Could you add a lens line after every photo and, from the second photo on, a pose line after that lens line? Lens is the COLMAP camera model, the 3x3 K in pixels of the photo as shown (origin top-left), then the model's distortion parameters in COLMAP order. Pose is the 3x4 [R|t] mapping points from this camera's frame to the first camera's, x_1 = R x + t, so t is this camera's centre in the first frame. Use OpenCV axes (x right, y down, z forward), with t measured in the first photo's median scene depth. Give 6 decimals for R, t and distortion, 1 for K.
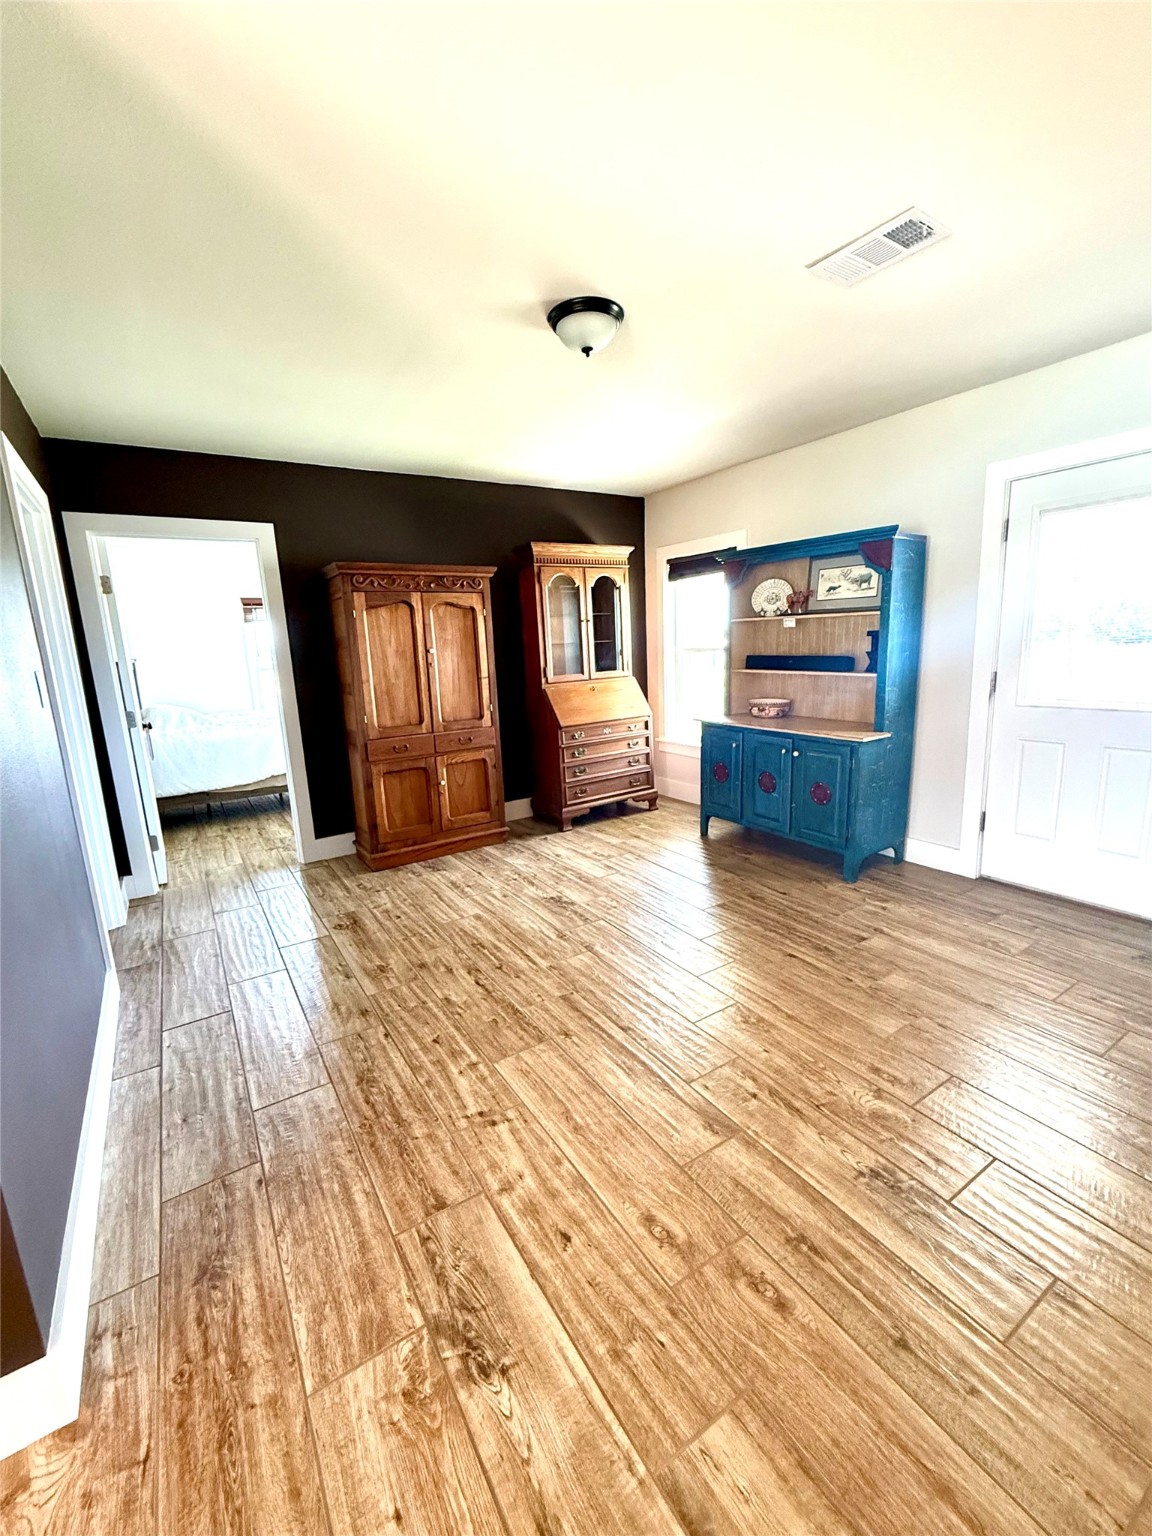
lens RADIAL K [[616.2, 0, 576.0], [0, 616.2, 768.0], [0, 0, 1]] dist [0.000373, 0.000124]
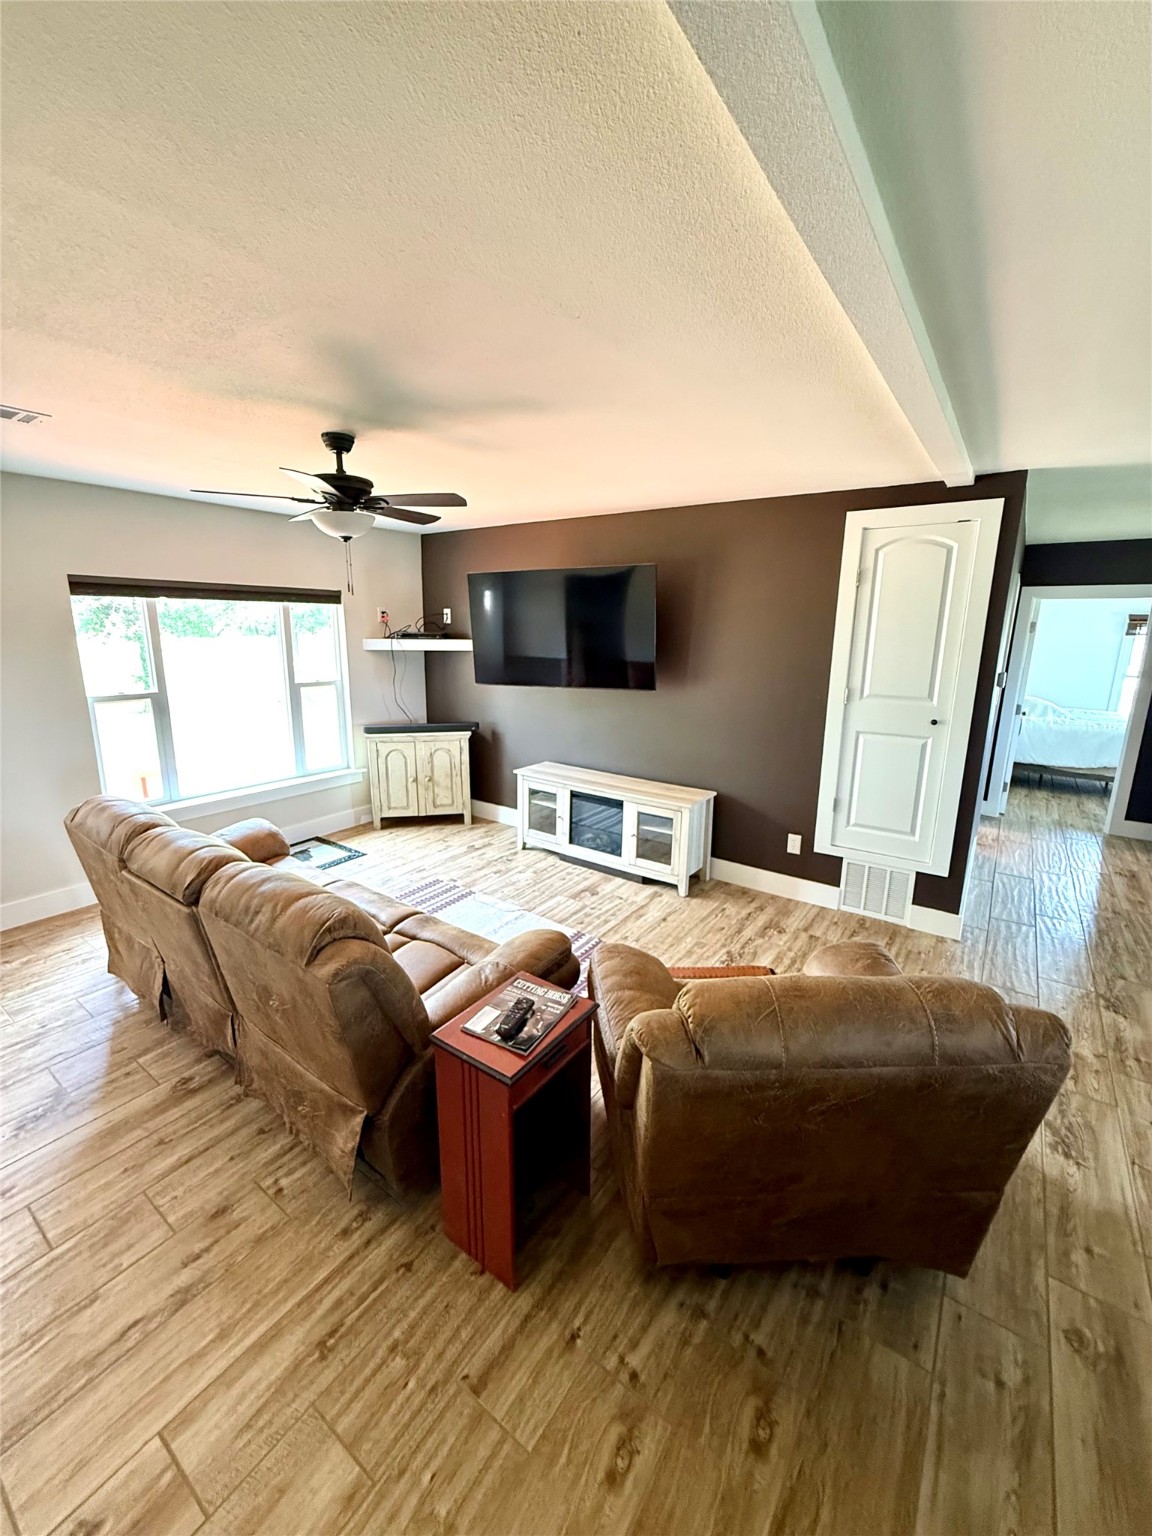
lens RADIAL K [[616.2, 0, 576.0], [0, 616.2, 768.0], [0, 0, 1]] dist [0.000373, 0.000124]
pose [[0.365545, 0.251941, -0.896048, 0.330193], [-0.210199, 0.960147, 0.184212, 0.014427], [0.906749, 0.121011, 0.403935, -0.666228]]
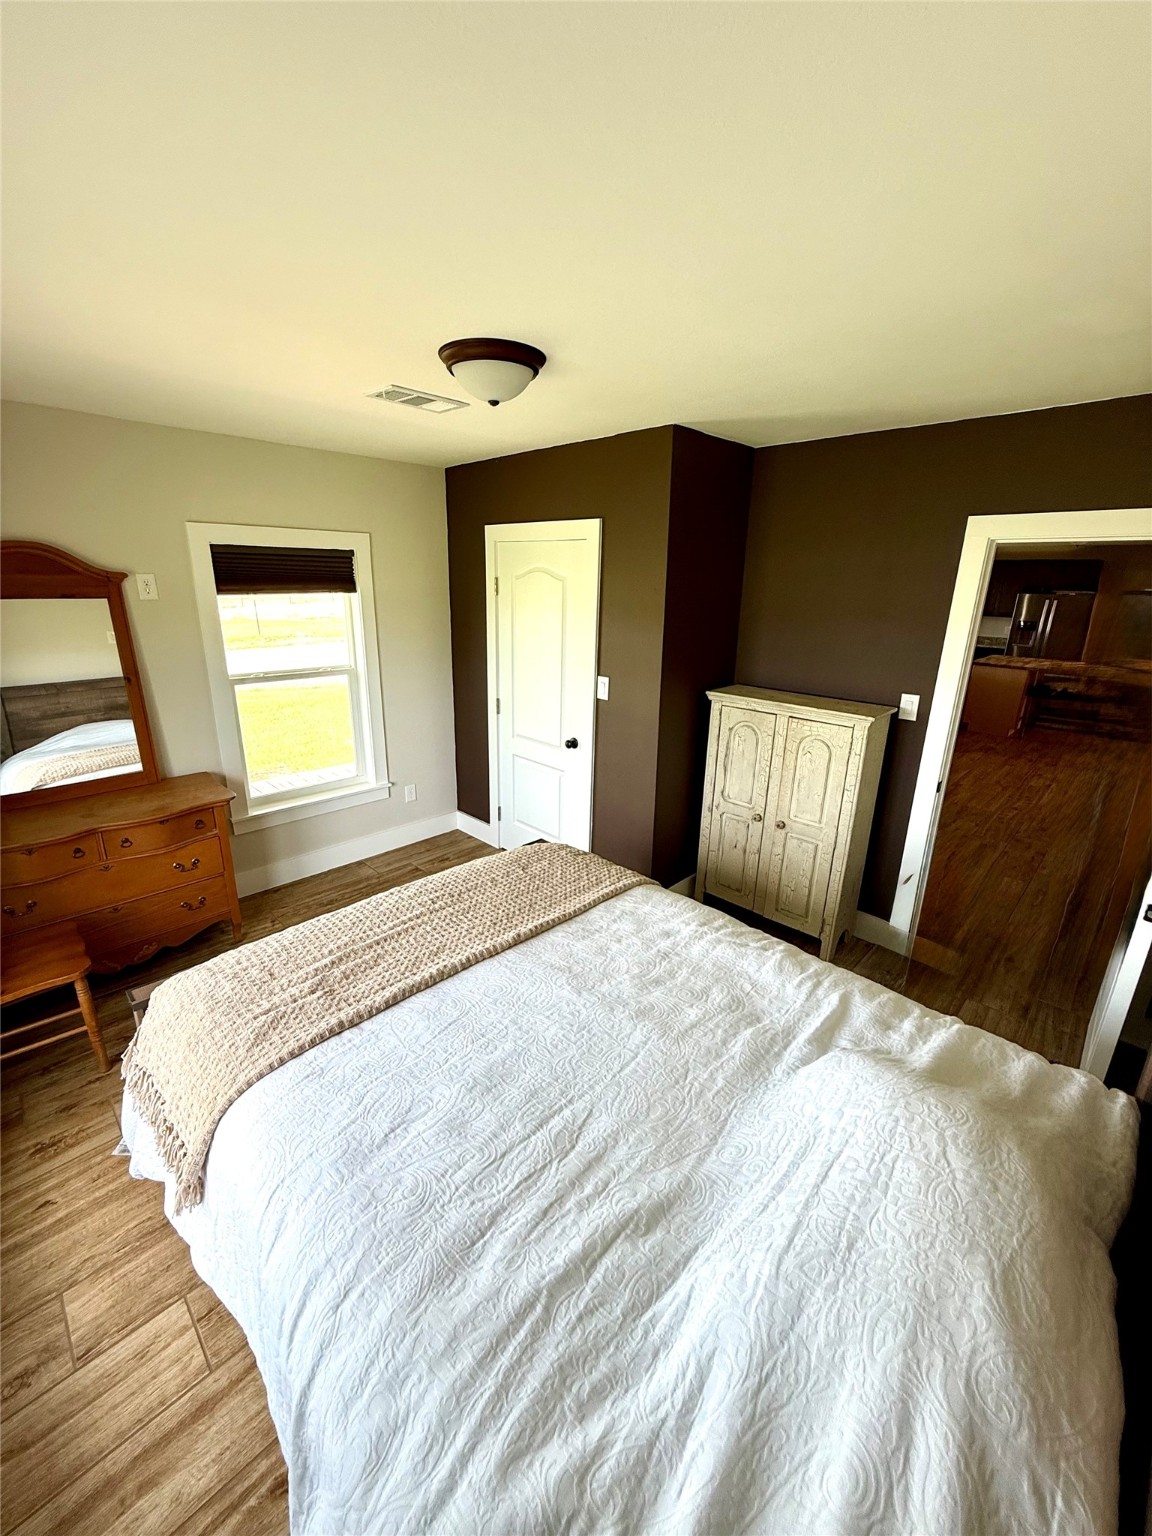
lens RADIAL K [[616.2, 0, 576.0], [0, 616.2, 768.0], [0, 0, 1]] dist [0.000373, 0.000124]
pose [[-0.212869, -0.265562, 0.940300, -1.152646], [0.192713, 0.932041, 0.306857, -0.439499], [-0.957887, 0.246528, -0.147226, 1.622232]]
